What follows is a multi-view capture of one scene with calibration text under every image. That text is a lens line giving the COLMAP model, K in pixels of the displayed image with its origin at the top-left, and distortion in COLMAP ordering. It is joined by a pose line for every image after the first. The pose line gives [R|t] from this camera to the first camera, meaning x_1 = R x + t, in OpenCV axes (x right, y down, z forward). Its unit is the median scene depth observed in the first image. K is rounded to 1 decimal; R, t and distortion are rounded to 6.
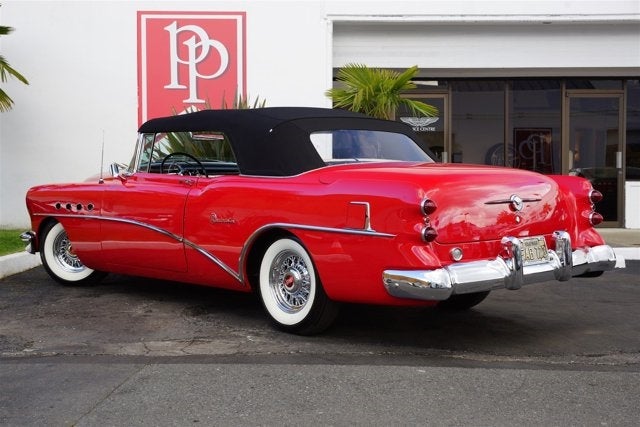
lens RADIAL K [[900.4, 0, 320.0], [0, 900.4, 213.5], [0, 0, 1]] dist [0.068784, 0.046546]
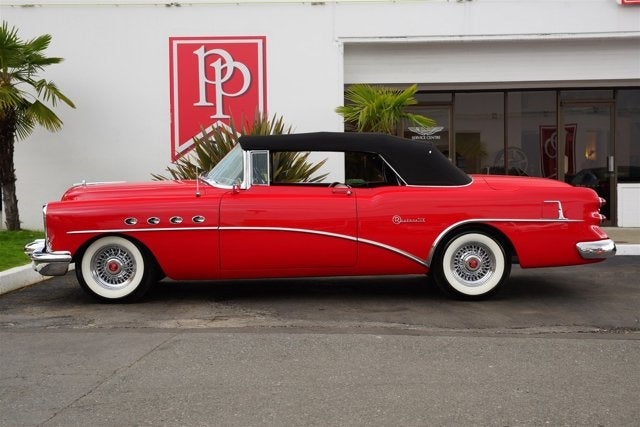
lens RADIAL K [[938.3, 0, 320.0], [0, 938.3, 213.5], [0, 0, 1]] dist [0.086053, 0.035251]
pose [[0.999049, -0.009097, -0.042631, 0.035320], [0.009221, 0.999954, 0.002703, -0.006928], [0.042605, -0.003094, 0.999087, -0.173327]]
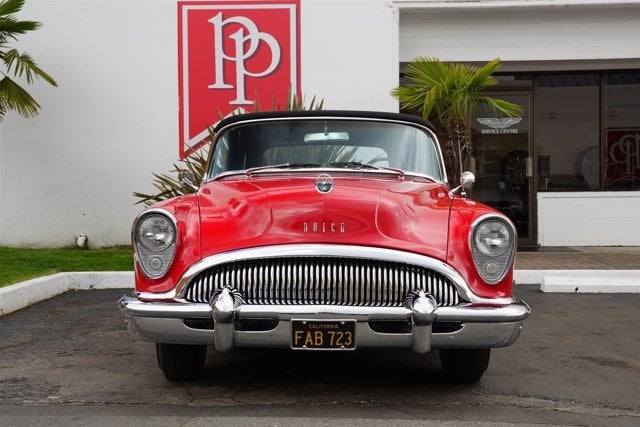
lens RADIAL K [[1002.0, 0, 320.0], [0, 1002.0, 213.5], [0, 0, 1]] dist [0.109242, 0.033328]
pose [[0.998277, -0.004154, -0.058538, -0.006759], [0.003474, 0.999925, -0.011703, -0.004598], [0.058582, 0.011479, 0.998217, 0.028975]]
